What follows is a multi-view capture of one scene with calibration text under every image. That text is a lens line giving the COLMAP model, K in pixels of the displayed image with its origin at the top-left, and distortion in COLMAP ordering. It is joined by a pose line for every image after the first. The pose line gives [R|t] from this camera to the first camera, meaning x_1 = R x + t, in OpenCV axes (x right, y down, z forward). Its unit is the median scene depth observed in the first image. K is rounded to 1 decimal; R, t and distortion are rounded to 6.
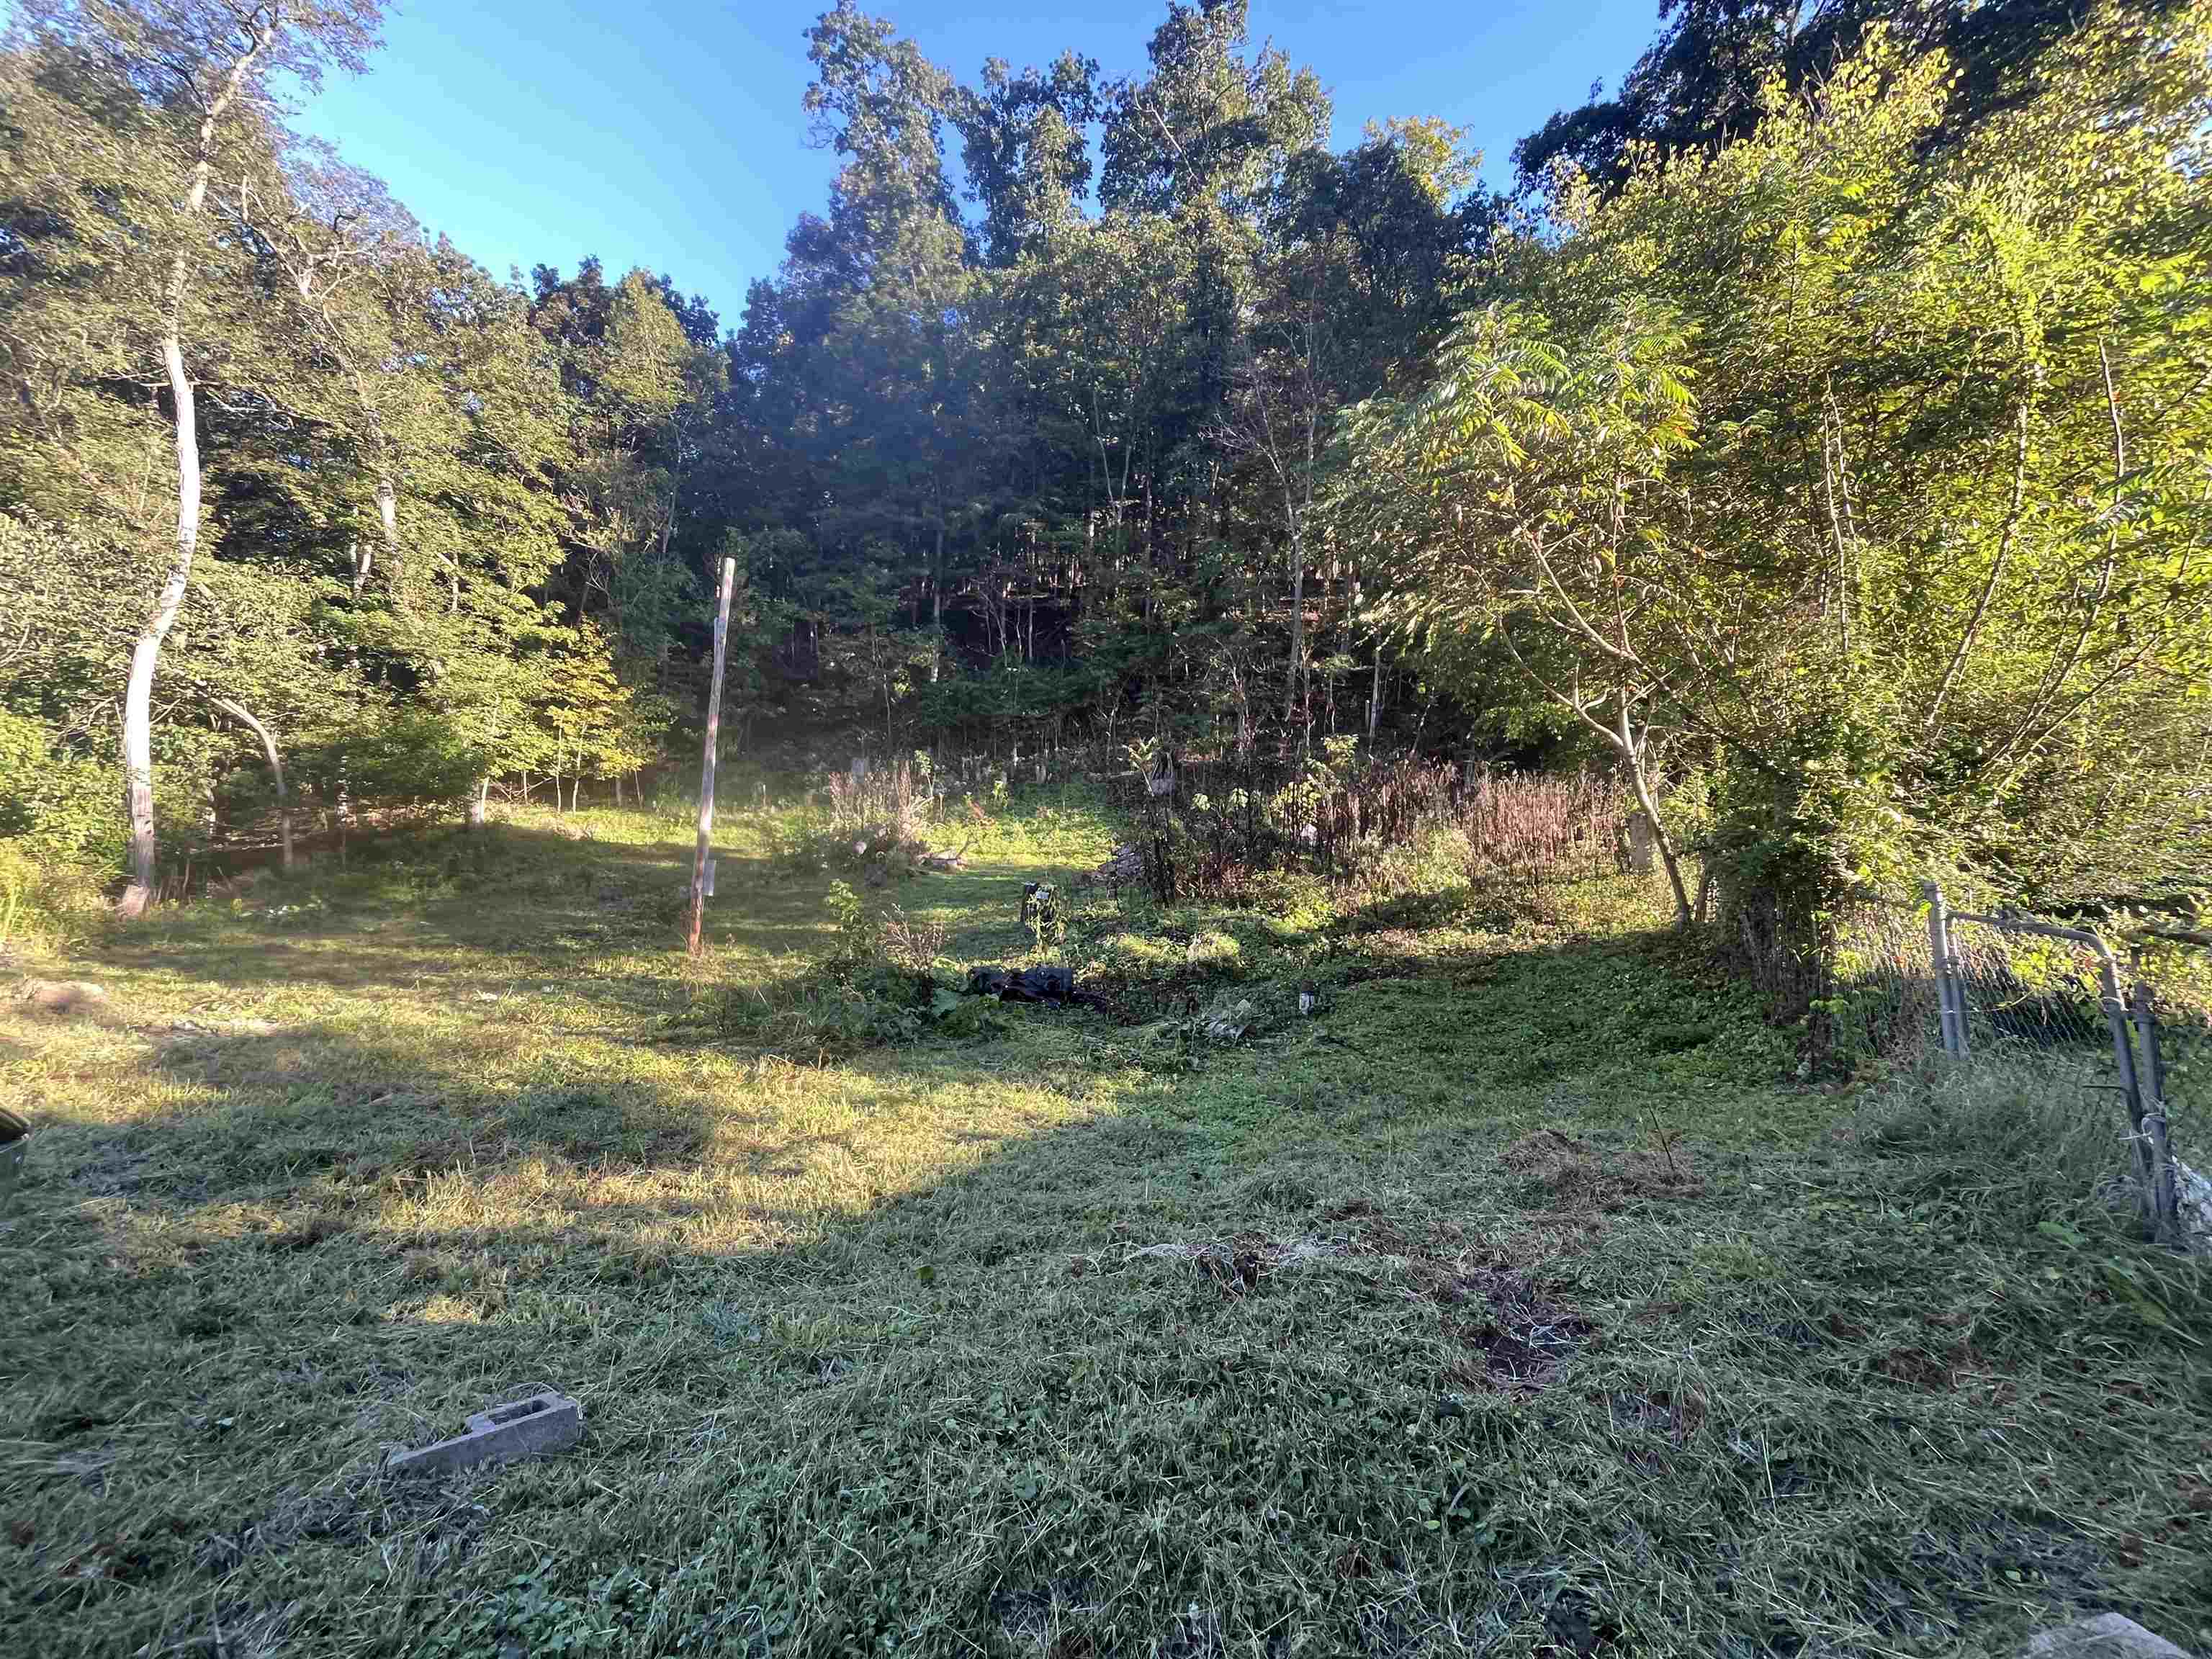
lens RADIAL K [[892.8, 0, 1106.0], [0, 892.8, 829.5], [0, 0, 1]] dist [-0.000852, -0.000671]
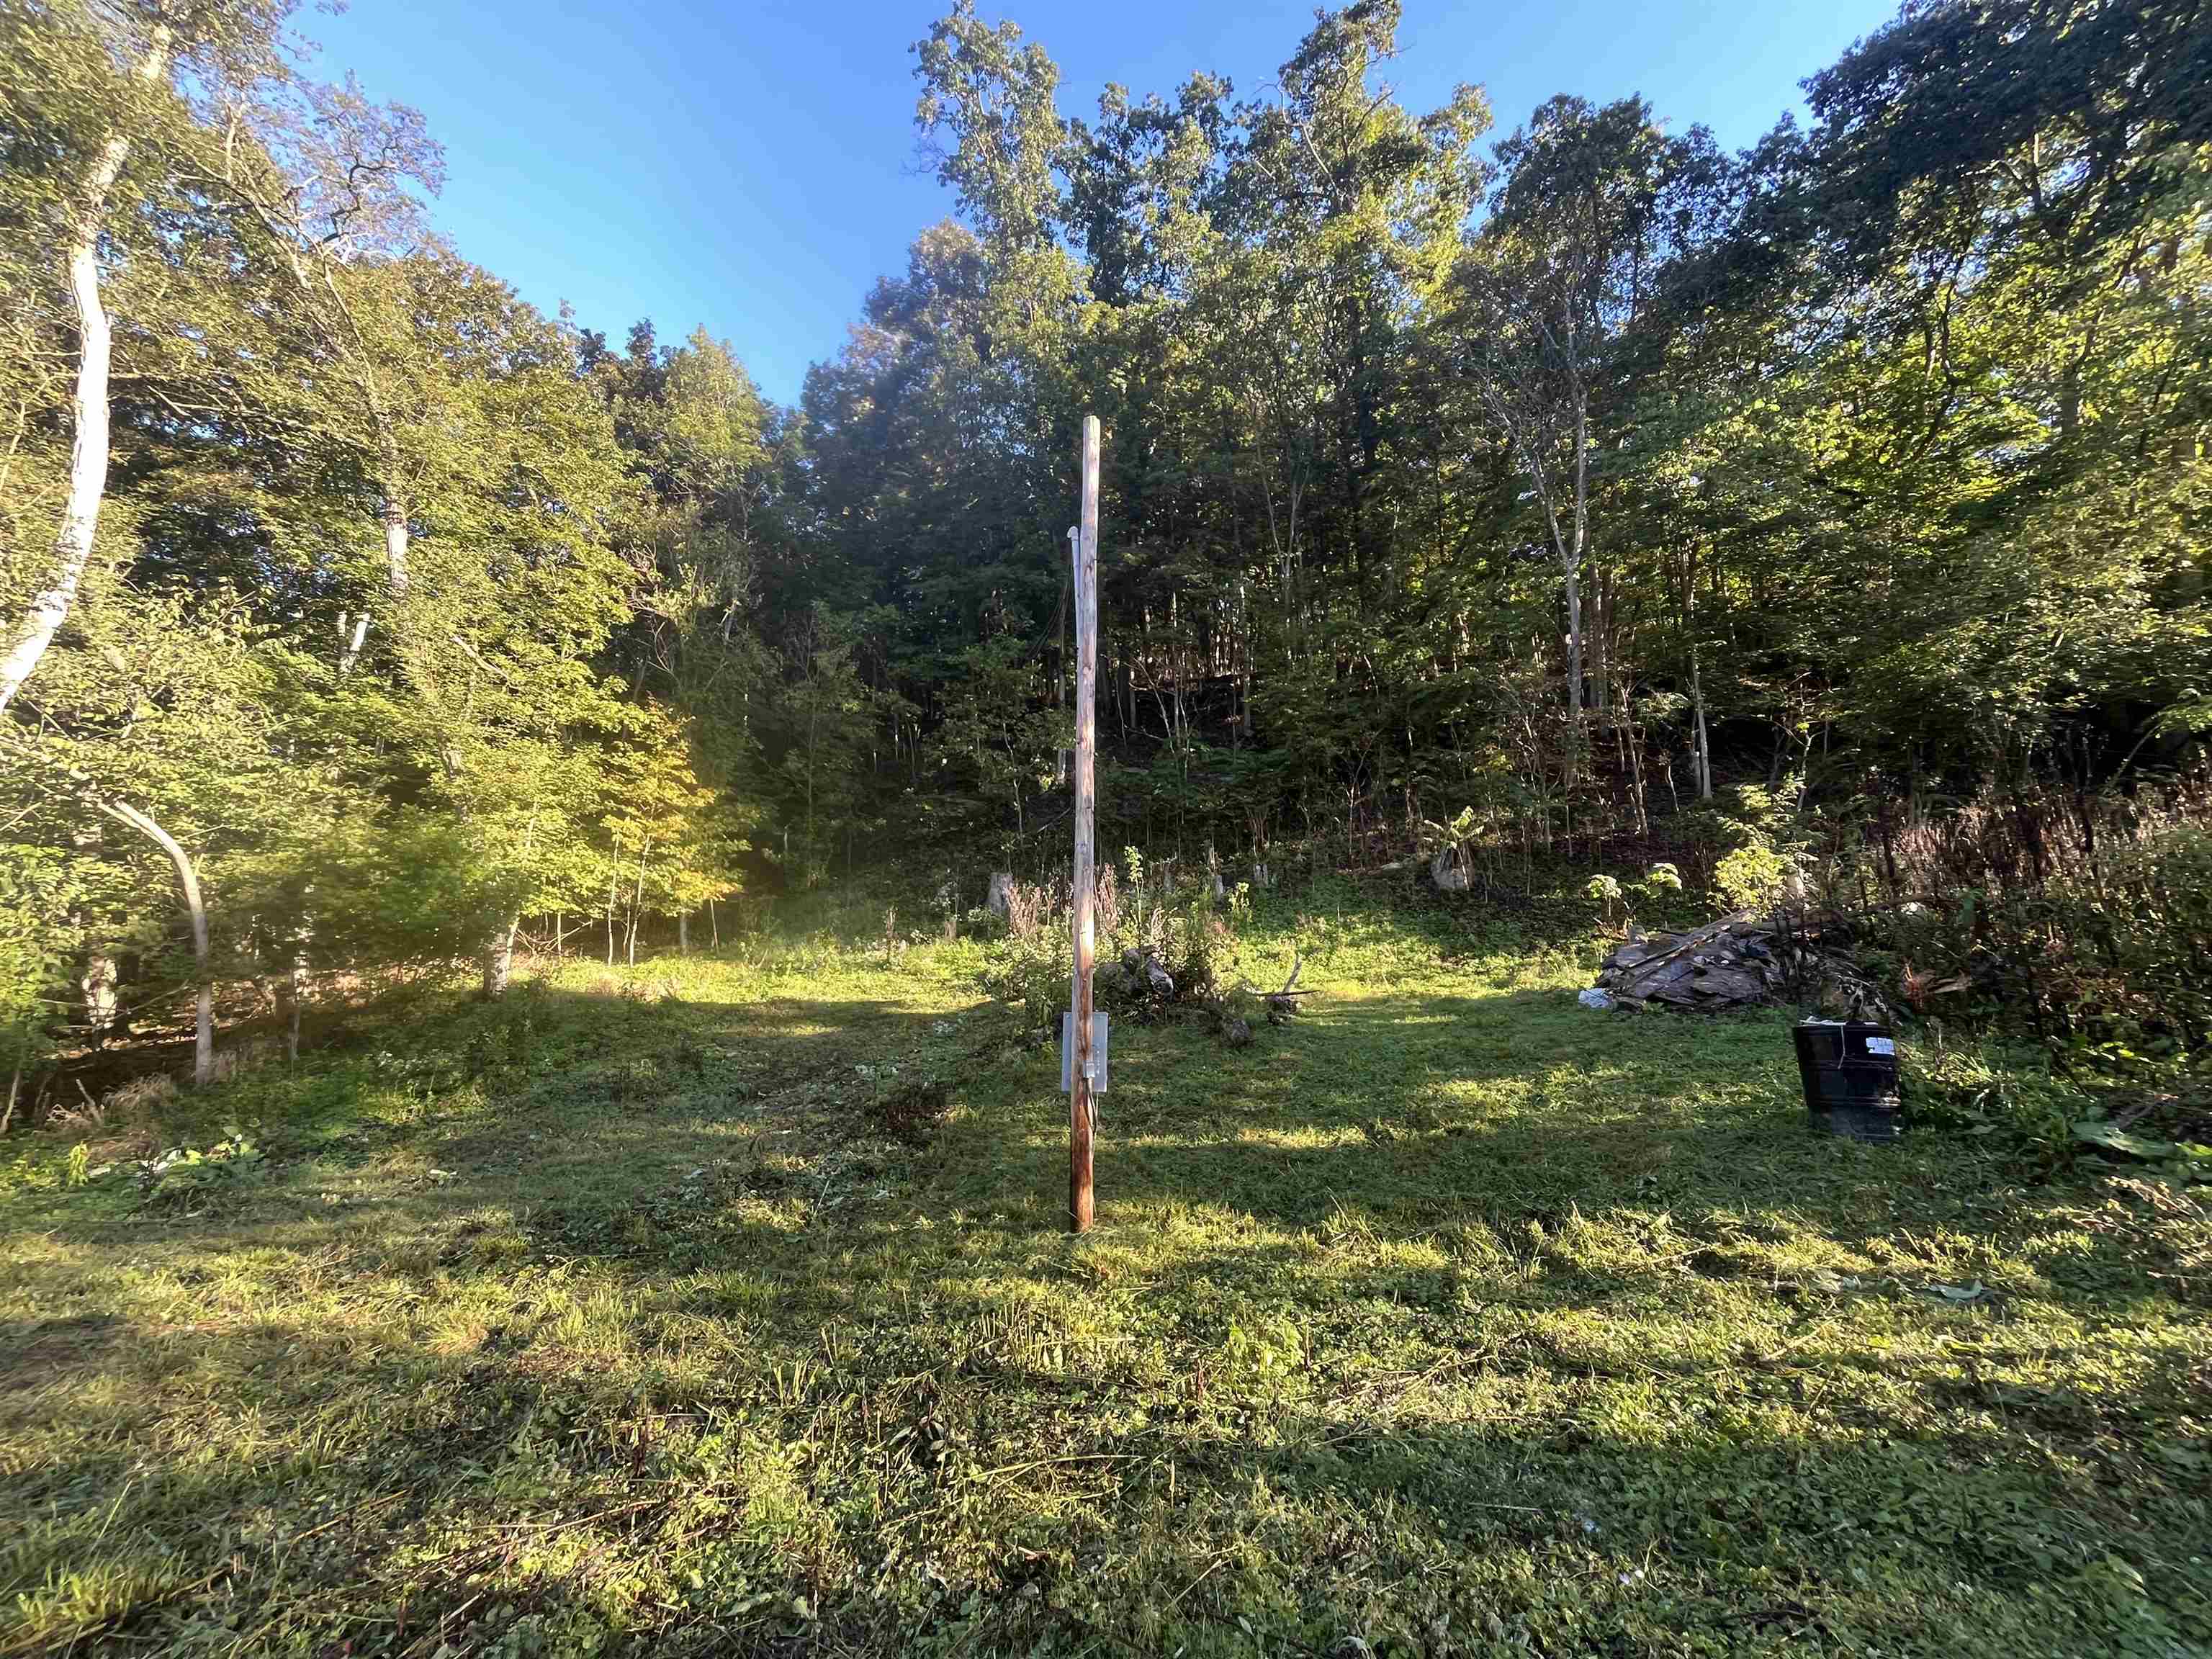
lens RADIAL K [[891.7, 0, 1102.5], [0, 891.7, 831.6], [0, 0, 1]] dist [-0.003474, 0.000024]
pose [[0.998152, -0.055510, 0.024732, -0.244072], [0.058631, 0.986686, -0.151698, 0.006142], [-0.015982, 0.152868, 0.988117, 0.289664]]
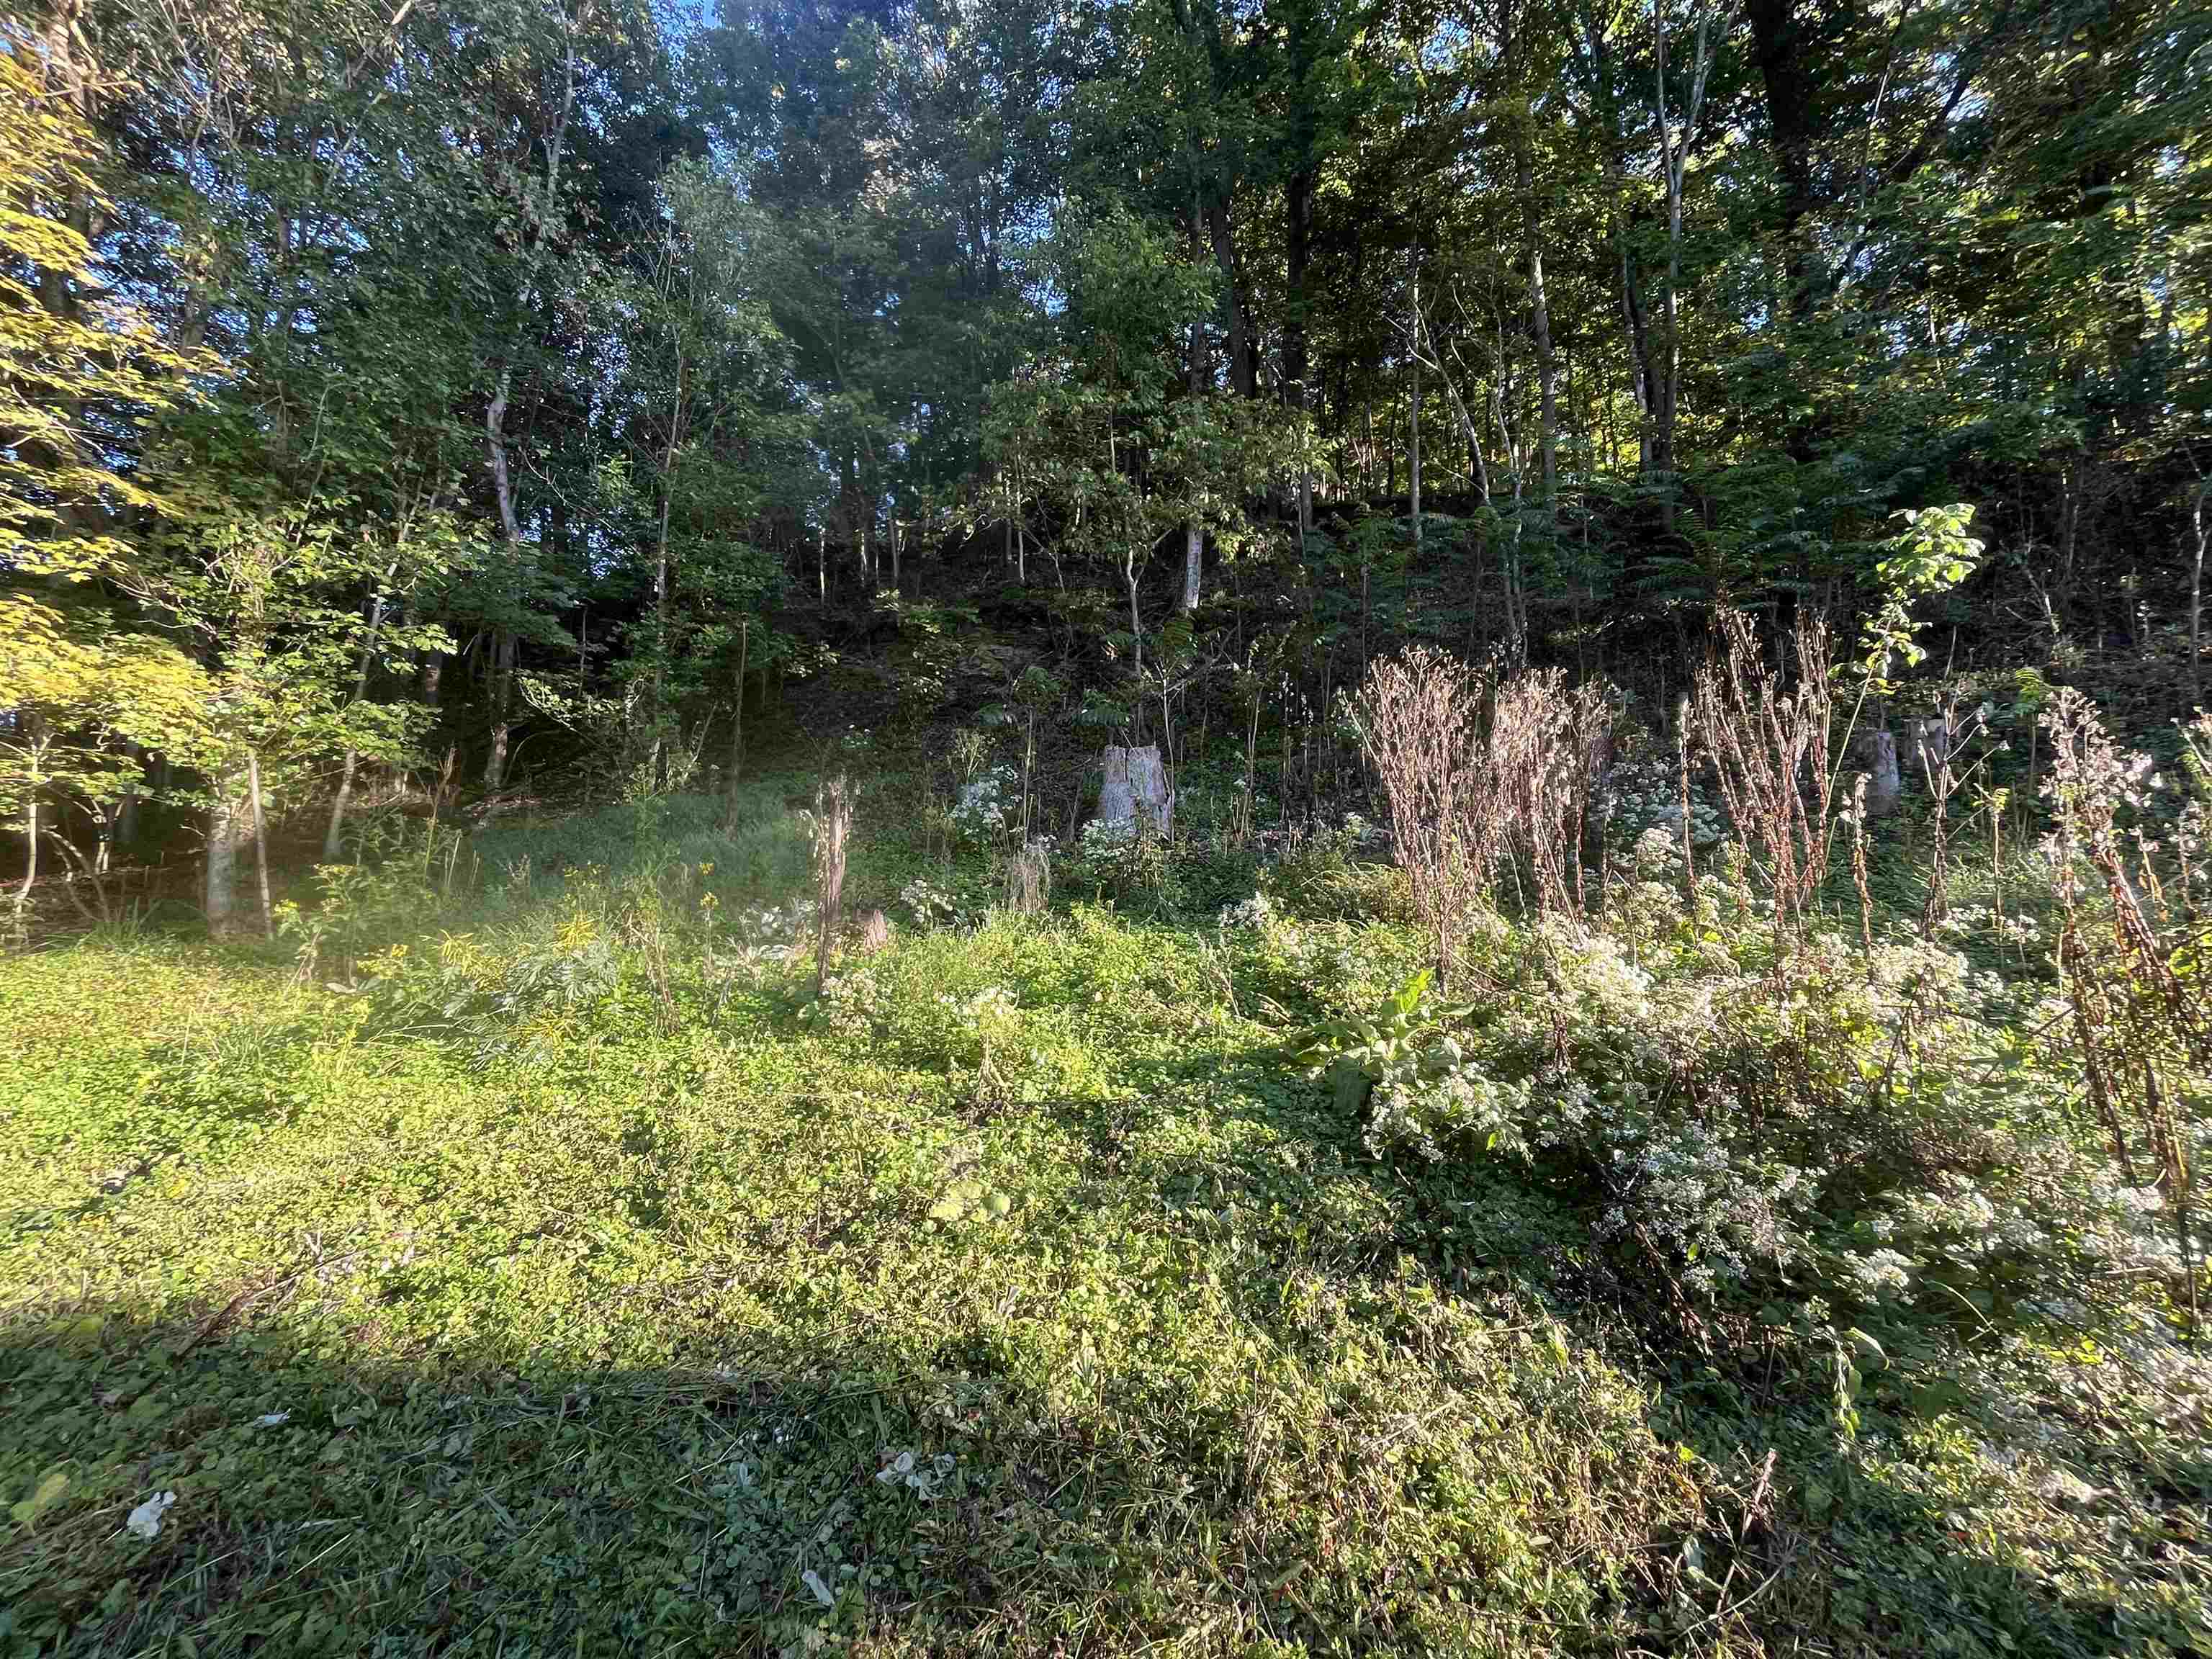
lens RADIAL K [[891.7, 0, 1102.5], [0, 891.7, 831.6], [0, 0, 1]] dist [-0.003474, 0.000024]
pose [[0.997890, -0.026624, 0.059216, -0.345765], [0.034585, 0.989861, -0.137762, -0.012687], [-0.054948, 0.139519, 0.988694, 0.779926]]
